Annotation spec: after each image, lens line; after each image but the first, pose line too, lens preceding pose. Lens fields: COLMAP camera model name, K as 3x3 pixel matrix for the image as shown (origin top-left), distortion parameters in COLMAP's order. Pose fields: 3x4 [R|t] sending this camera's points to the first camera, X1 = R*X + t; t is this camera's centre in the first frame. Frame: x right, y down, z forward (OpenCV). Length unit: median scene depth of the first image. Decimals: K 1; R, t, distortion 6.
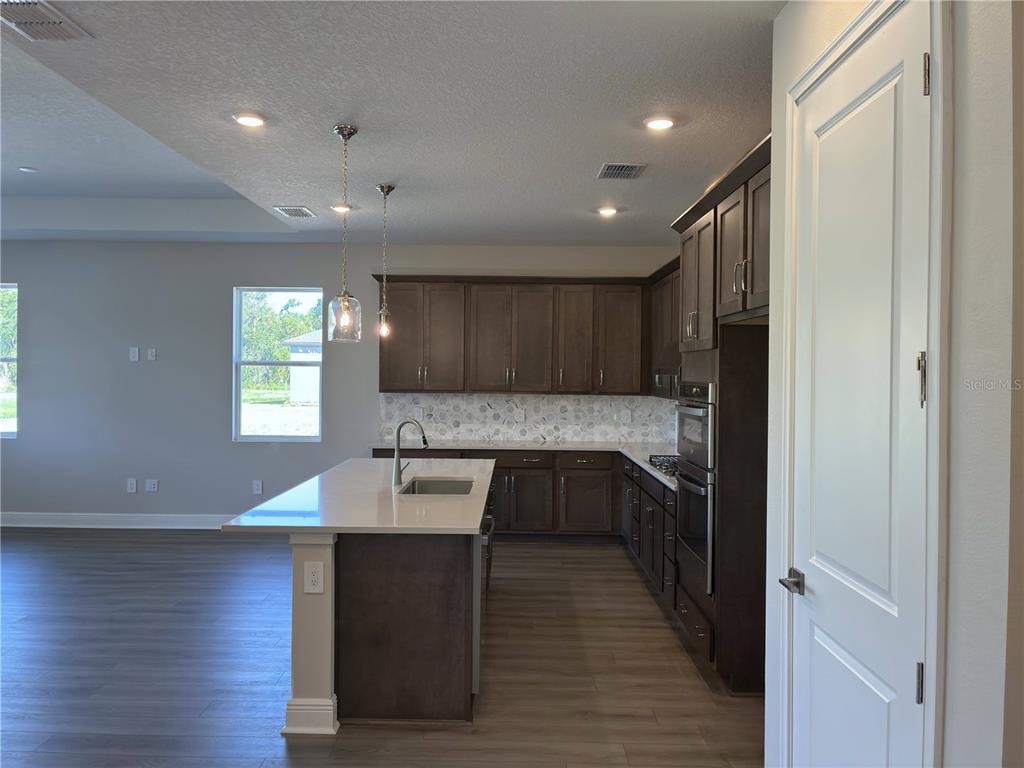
lens RADIAL K [[773.0, 0, 512.0], [0, 773.0, 384.0], [0, 0, 1]] dist [0.068318, -0.103412]
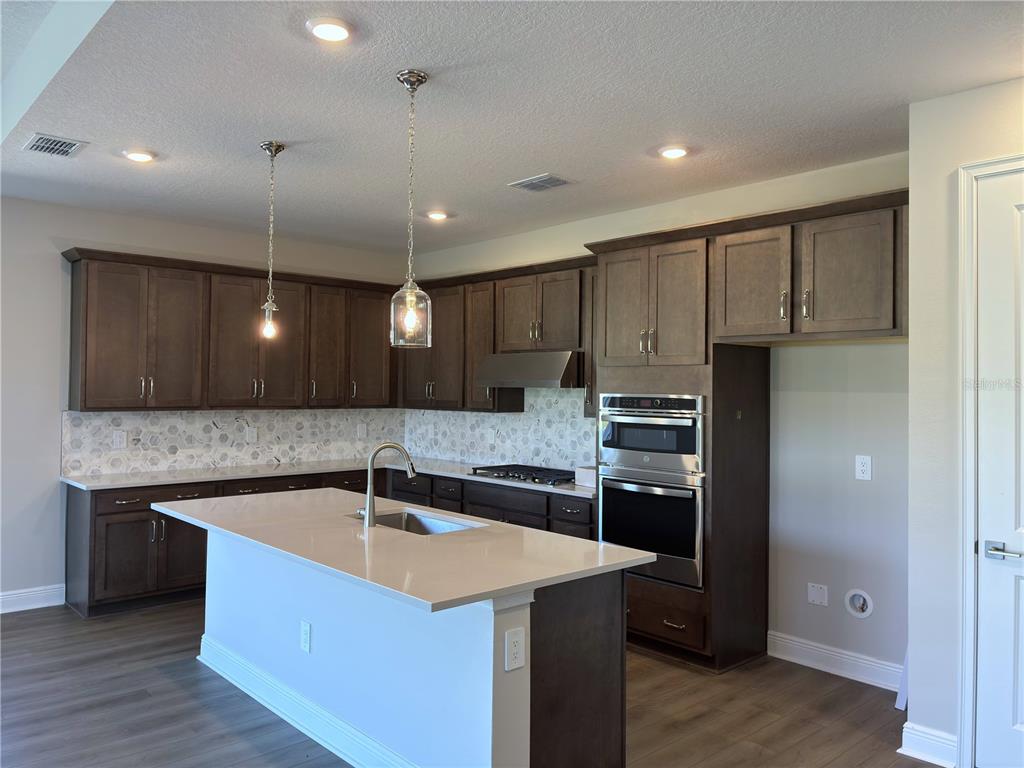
lens RADIAL K [[773.0, 0, 512.0], [0, 773.0, 384.0], [0, 0, 1]] dist [0.068318, -0.103412]
pose [[0.739699, -0.000234, 0.672937, -0.348806], [0.008249, 0.999928, -0.008721, -0.005117], [-0.672887, 0.012002, 0.739648, 0.185274]]
